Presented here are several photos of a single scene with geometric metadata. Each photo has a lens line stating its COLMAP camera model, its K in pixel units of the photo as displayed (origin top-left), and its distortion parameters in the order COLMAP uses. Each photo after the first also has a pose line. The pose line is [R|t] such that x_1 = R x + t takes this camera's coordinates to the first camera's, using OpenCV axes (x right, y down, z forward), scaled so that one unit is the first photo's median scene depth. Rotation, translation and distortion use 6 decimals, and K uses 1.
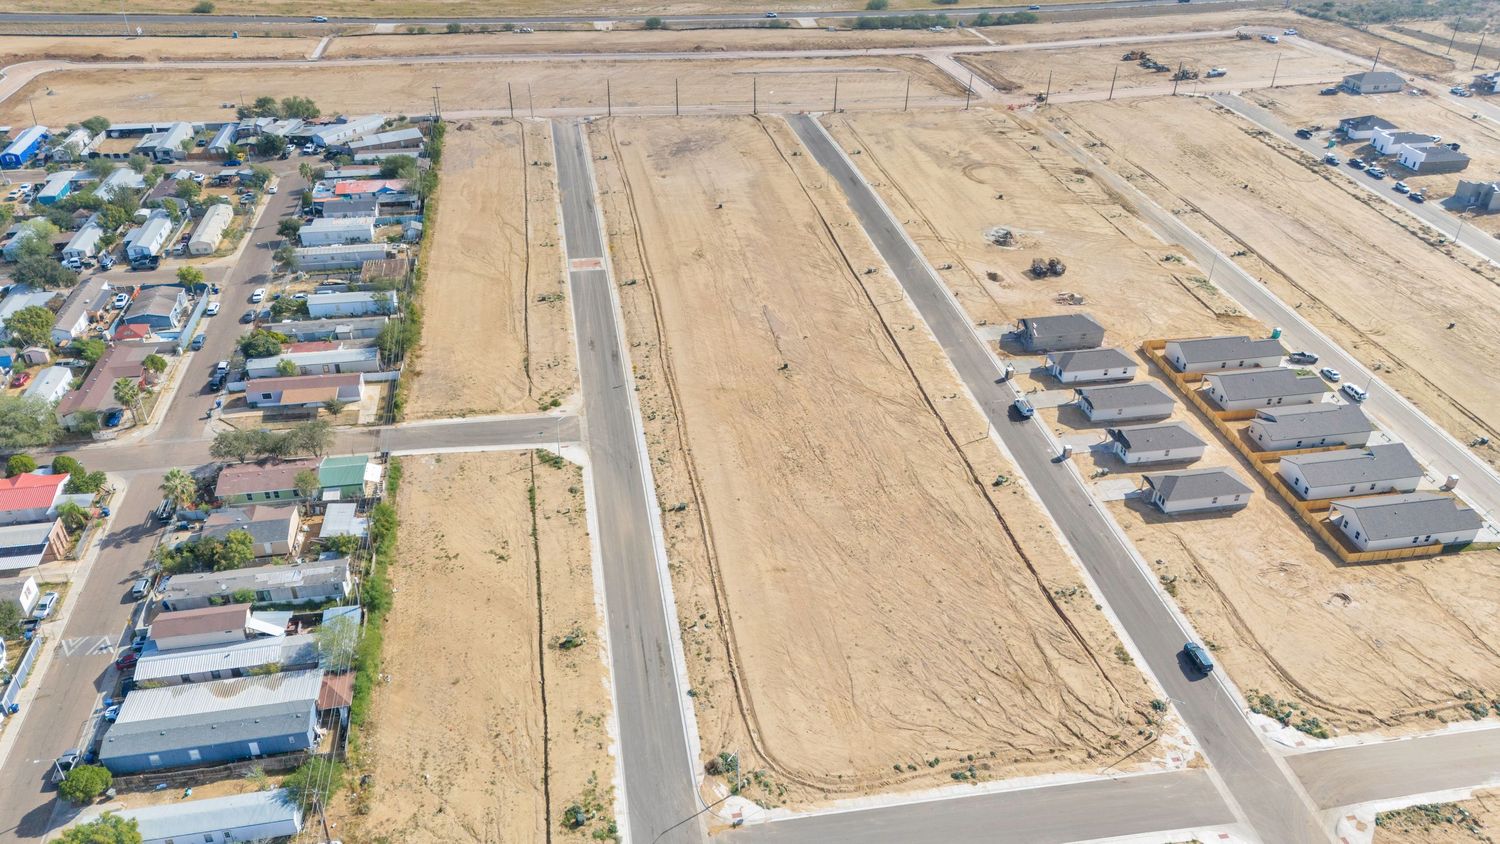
lens RADIAL K [[1131.2, 0, 750.3], [0, 1131.2, 375.3], [0, 0, 1]] dist [0.091546, -0.118365]
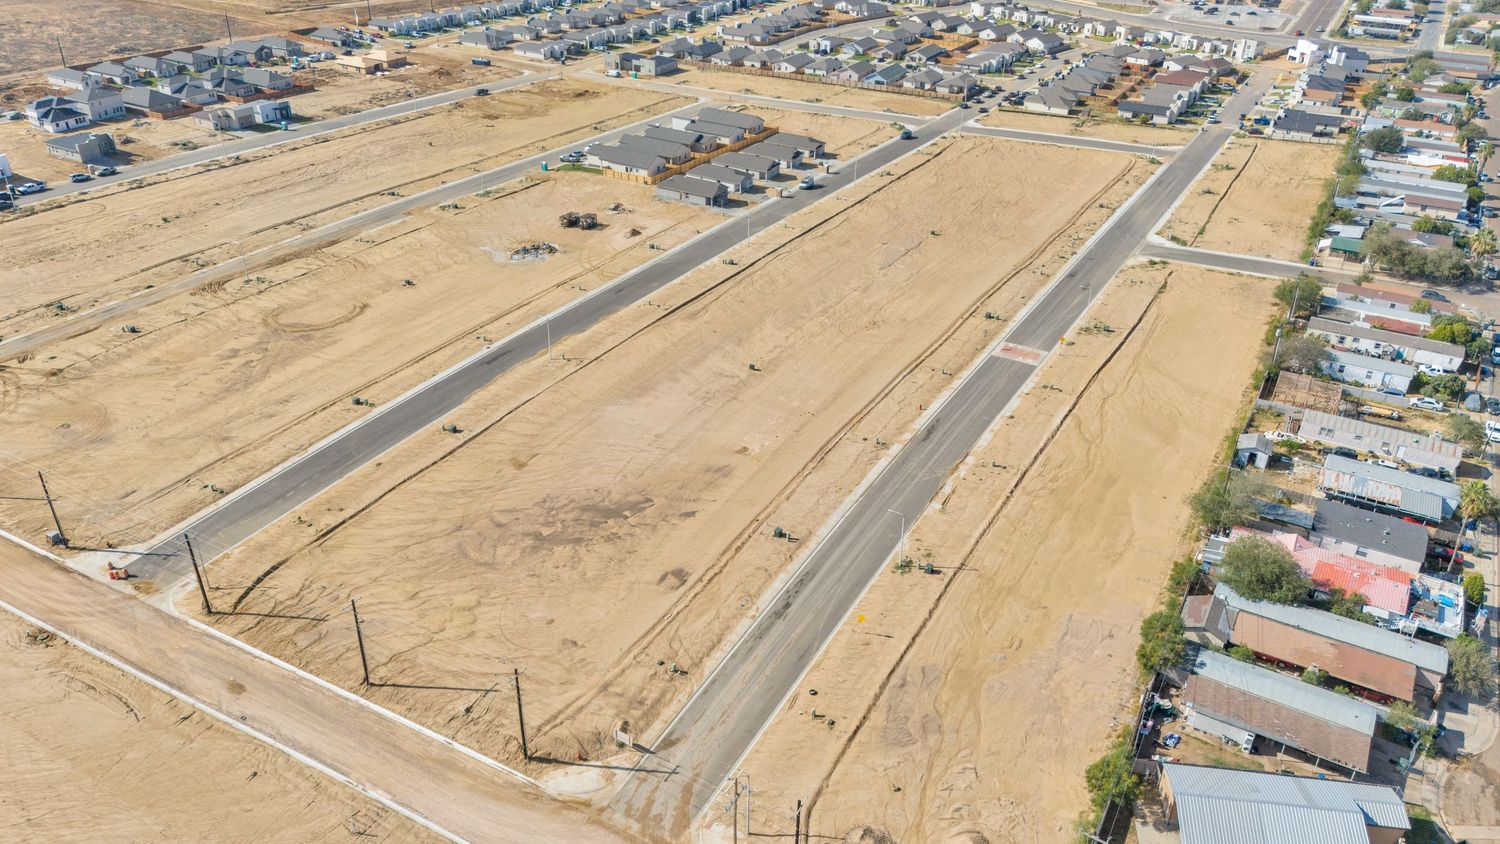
lens RADIAL K [[1100.3, 0, 750.0], [0, 1100.3, 422.0], [0, 0, 1]] dist [0.073235, -0.062579]
pose [[-0.762622, -0.345610, 0.546773, -0.567599], [0.298511, 0.561855, 0.771499, -0.923467], [-0.573845, 0.751580, -0.325315, 1.851118]]
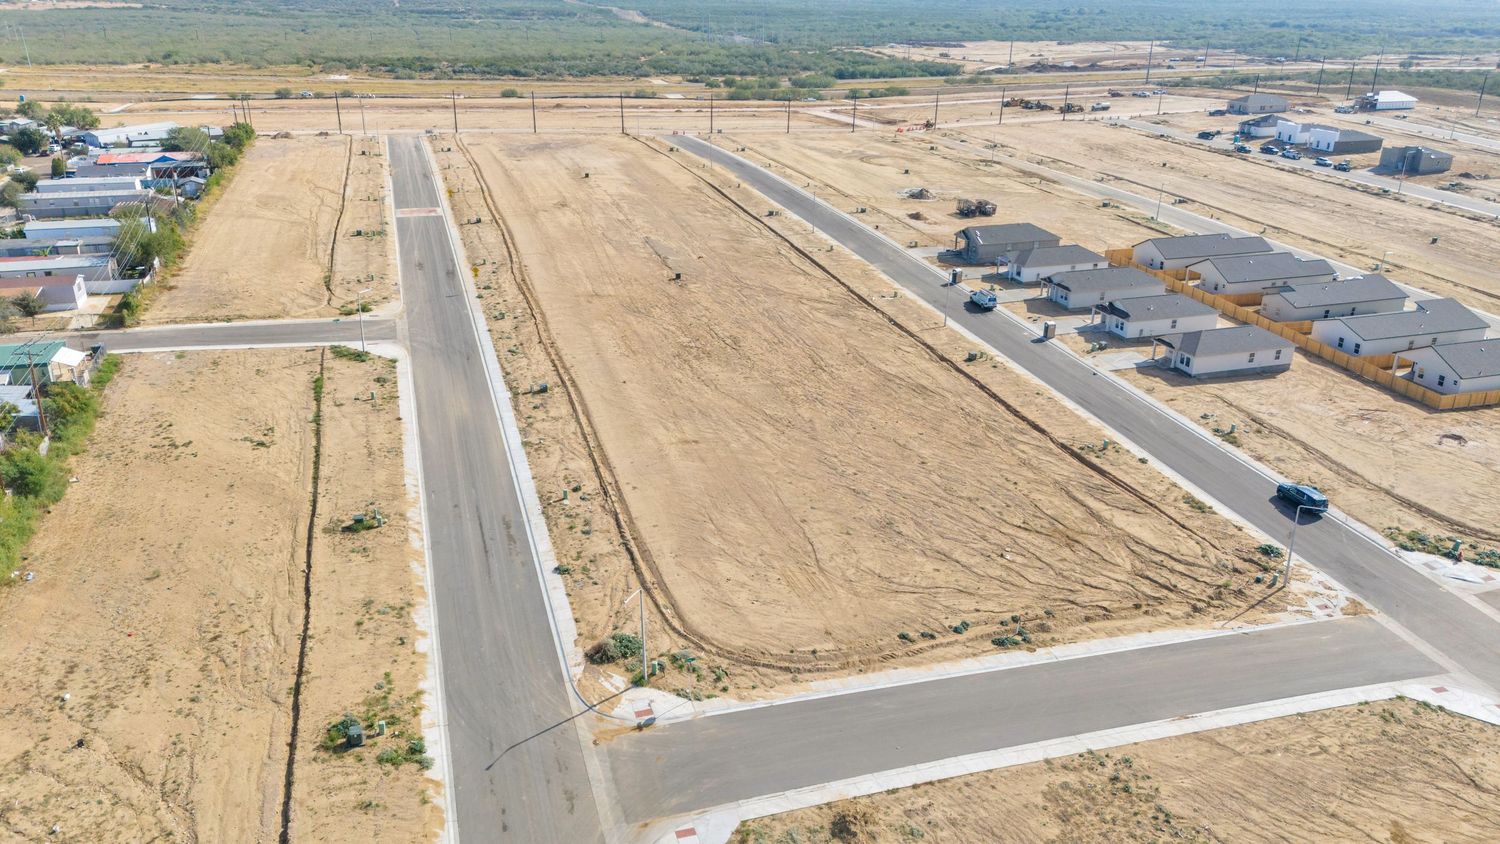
lens RADIAL K [[1100.3, 0, 750.0], [0, 1100.3, 422.0], [0, 0, 1]] dist [0.073235, -0.062579]
pose [[0.992602, -0.046611, 0.112113, -0.010100], [0.061471, 0.989211, -0.132976, 0.224974], [-0.104705, 0.138883, 0.984758, 0.306570]]
